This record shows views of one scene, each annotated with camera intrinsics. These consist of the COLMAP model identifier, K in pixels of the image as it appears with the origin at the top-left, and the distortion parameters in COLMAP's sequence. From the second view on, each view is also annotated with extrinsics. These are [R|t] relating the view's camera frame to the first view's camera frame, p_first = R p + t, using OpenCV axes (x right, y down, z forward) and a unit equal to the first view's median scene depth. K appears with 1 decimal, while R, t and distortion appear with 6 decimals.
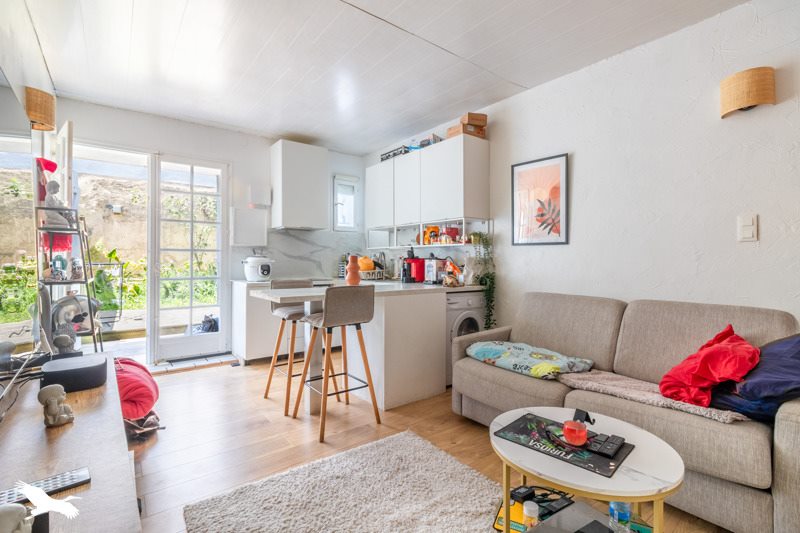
lens RADIAL K [[368.0, 0, 399.3], [0, 368.0, 274.4], [0, 0, 1]] dist [0.001613, 0.000111]
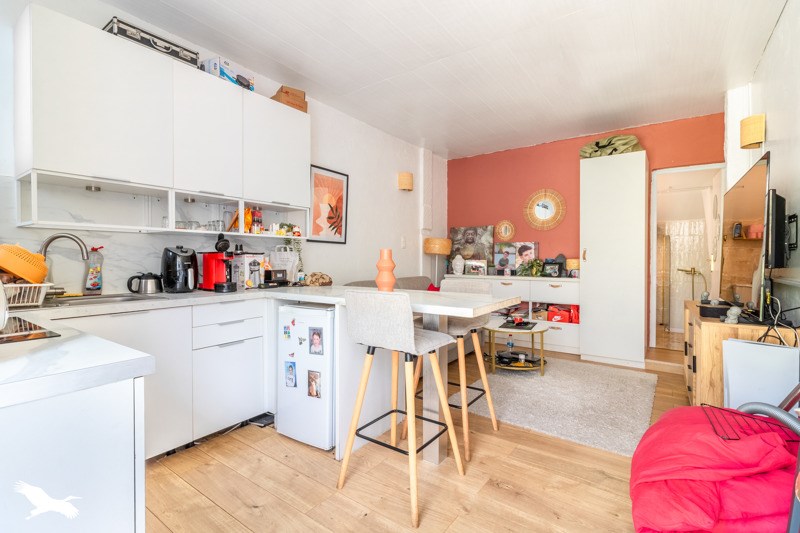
lens RADIAL K [[368.0, 0, 399.3], [0, 368.0, 274.4], [0, 0, 1]] dist [0.001613, 0.000111]
pose [[-0.275109, -0.044777, 0.960370, -0.635518], [0.033975, 0.997838, 0.056256, -0.030843], [-0.960813, 0.048105, -0.272993, 0.874999]]
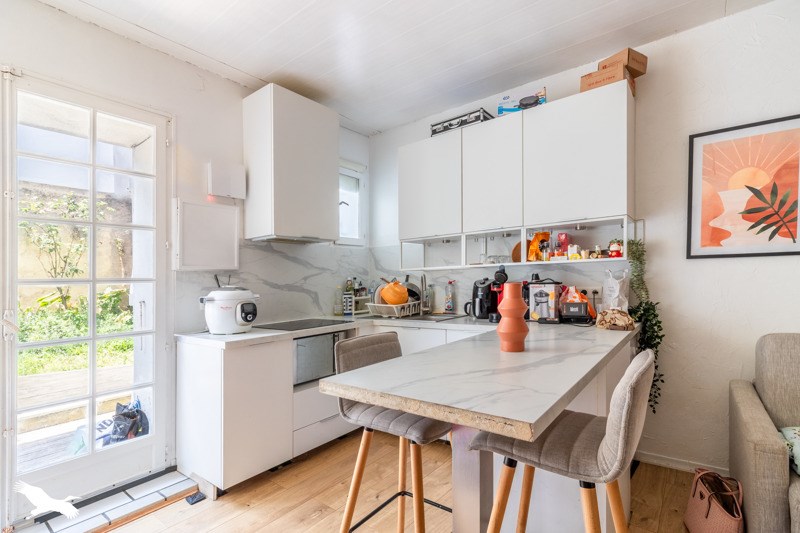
lens RADIAL K [[378.8, 0, 408.7], [0, 378.8, 283.6], [0, 0, 1]] dist [0.001212, 0.000102]
pose [[0.965003, -0.032326, 0.260238, -0.293452], [0.041072, 0.998757, -0.028236, -0.030819], [-0.259001, 0.037936, 0.965132, 0.407382]]
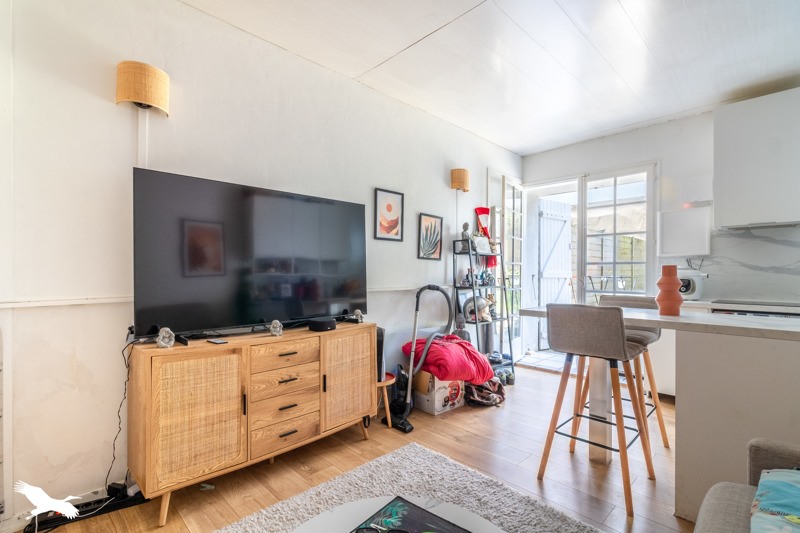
lens RADIAL K [[378.8, 0, 408.7], [0, 378.8, 283.6], [0, 0, 1]] dist [0.001212, 0.000102]
pose [[0.117095, 0.023792, -0.992836, 0.386923], [-0.042491, 0.998918, 0.018927, -0.007400], [0.992211, 0.039971, 0.117979, 0.344835]]
